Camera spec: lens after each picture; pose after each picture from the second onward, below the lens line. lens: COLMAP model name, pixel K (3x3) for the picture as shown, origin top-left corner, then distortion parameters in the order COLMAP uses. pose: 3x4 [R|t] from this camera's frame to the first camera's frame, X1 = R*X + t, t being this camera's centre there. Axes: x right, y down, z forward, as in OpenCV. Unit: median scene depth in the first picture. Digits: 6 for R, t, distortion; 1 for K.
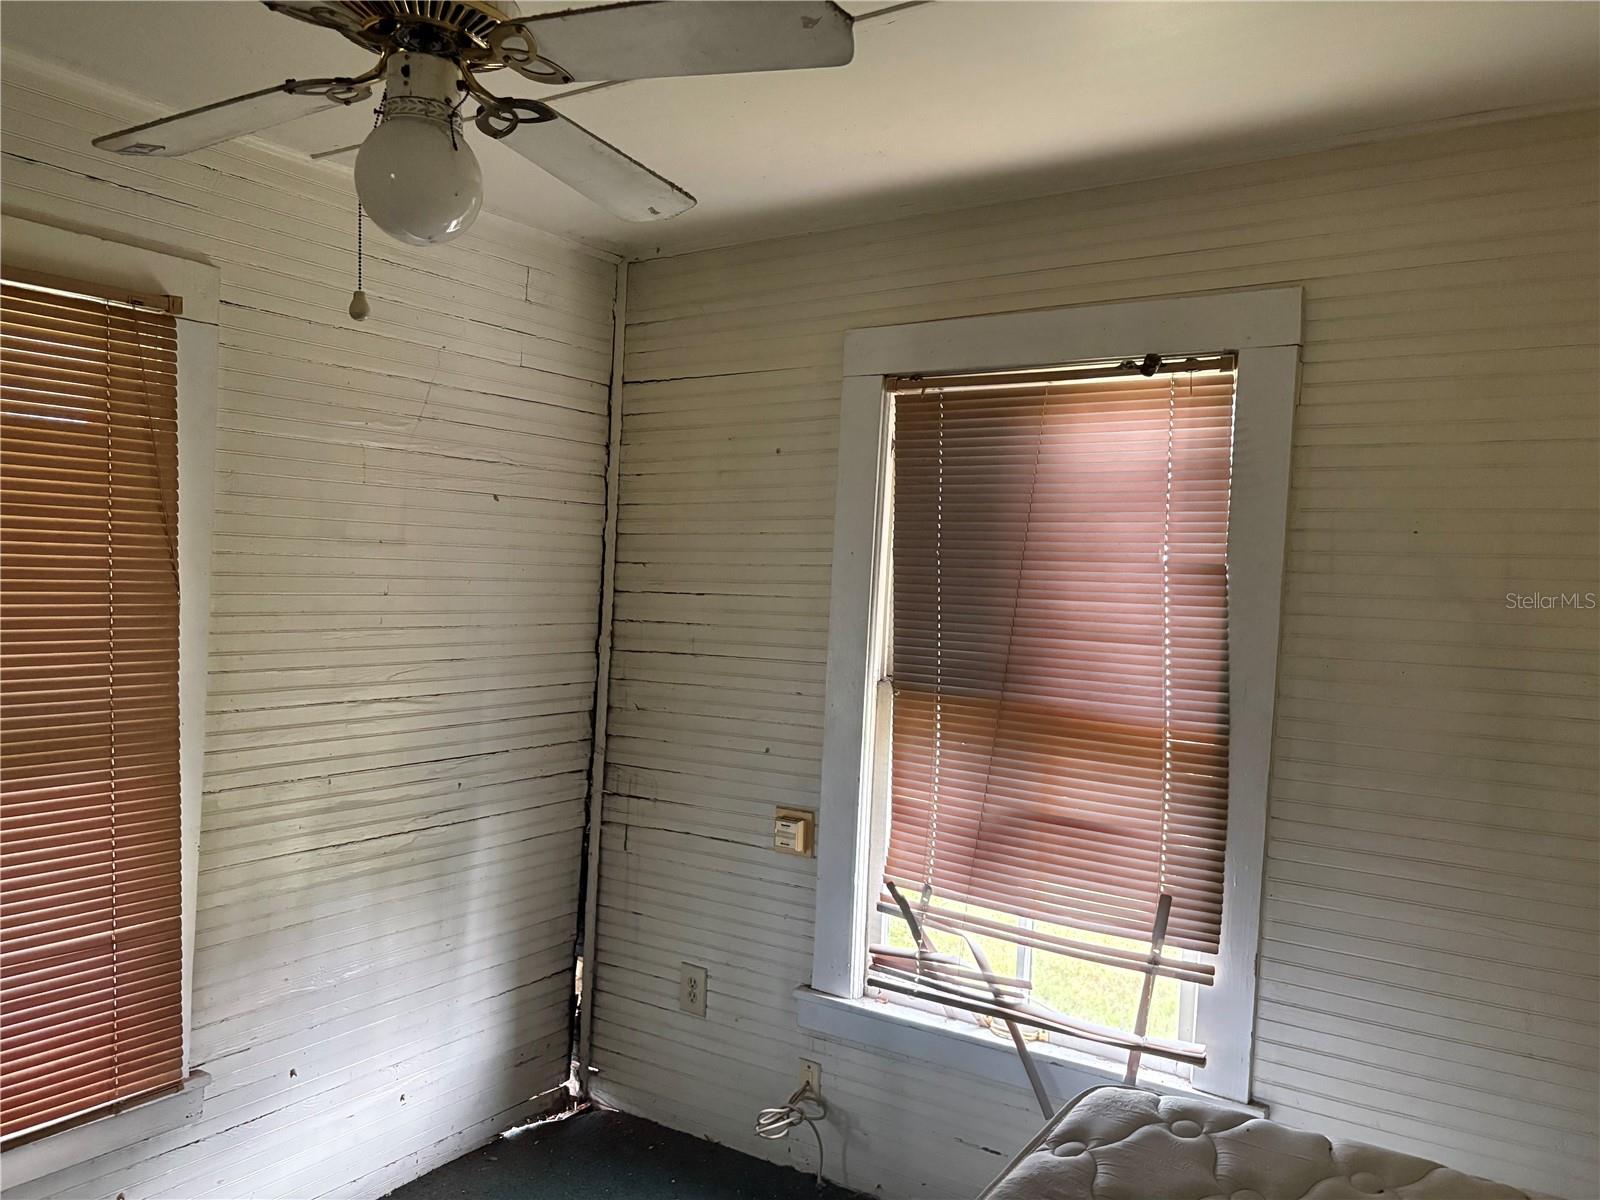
lens RADIAL K [[1205.7, 0, 798.8], [0, 1205.7, 599.0], [0, 0, 1]] dist [0.043756, -0.051666]
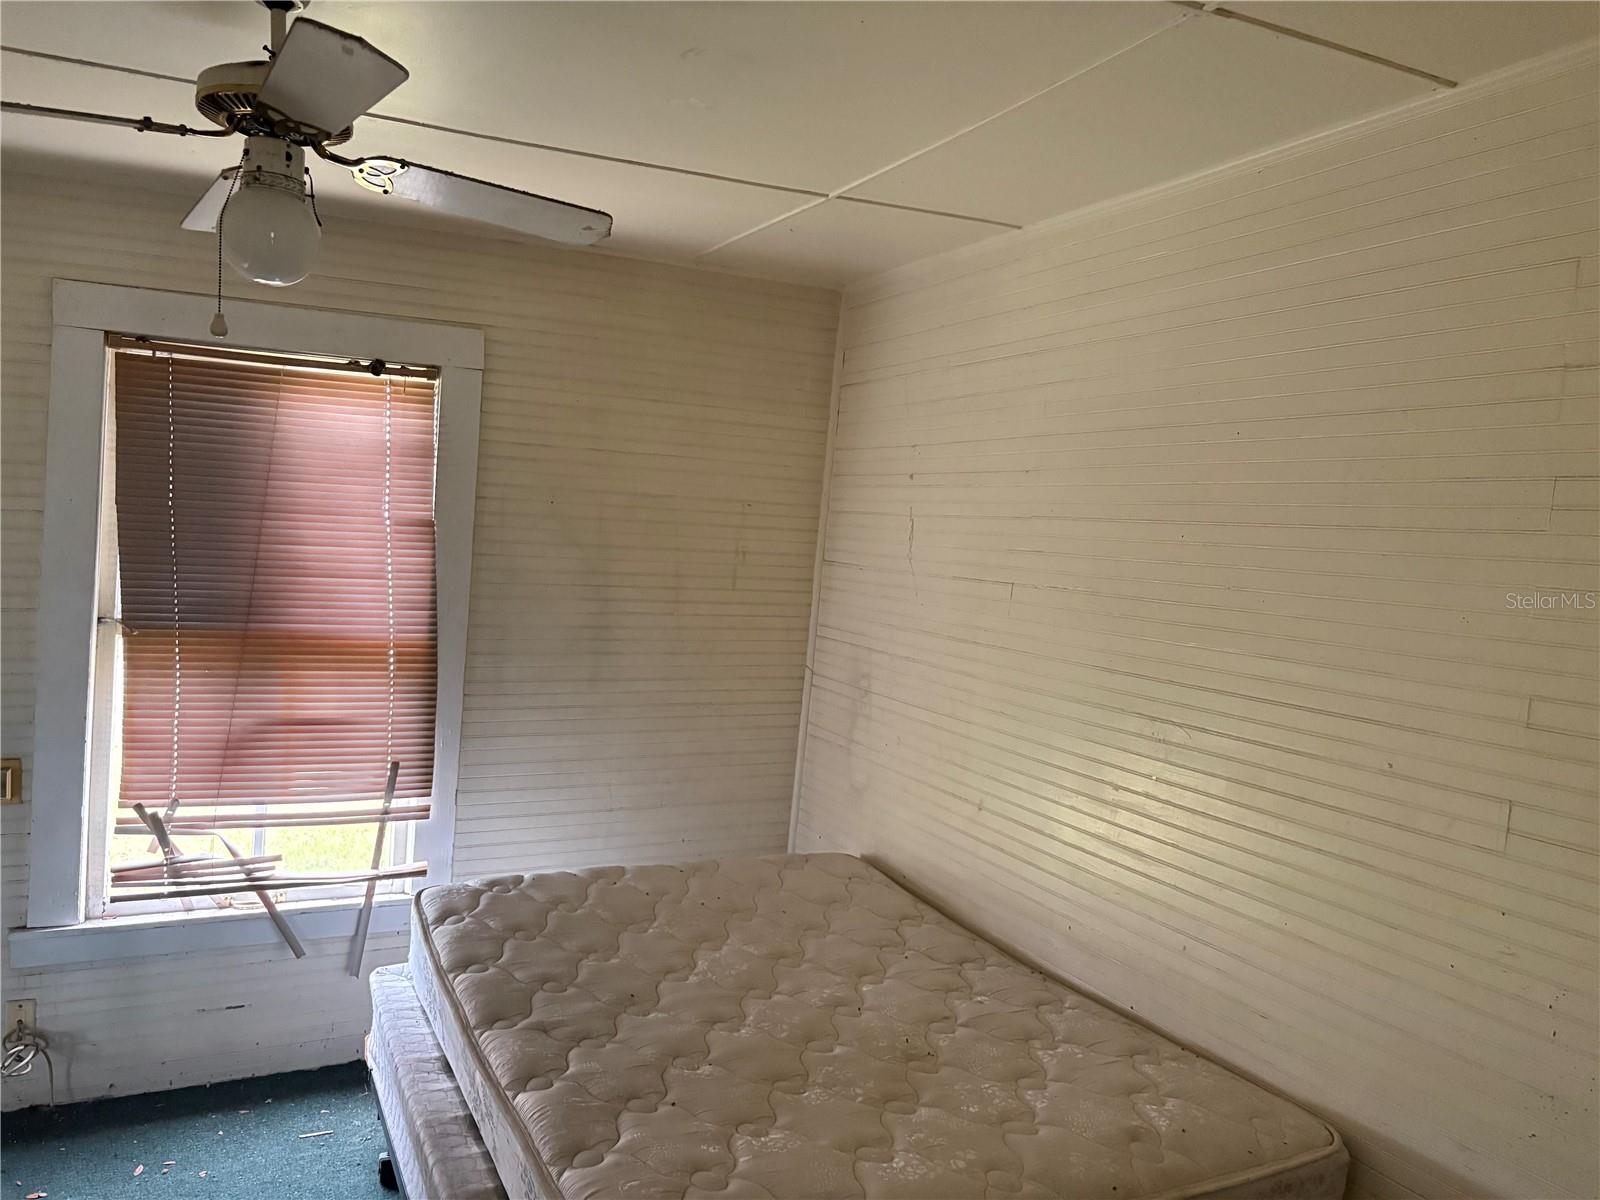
lens RADIAL K [[1205.7, 0, 791.4], [0, 1205.7, 605.2], [0, 0, 1]] dist [0.043756, -0.051666]
pose [[0.517232, -0.052605, 0.854227, -0.613271], [-0.006558, 0.997836, 0.065420, -0.023529], [-0.855820, -0.039439, 0.515768, -0.076810]]
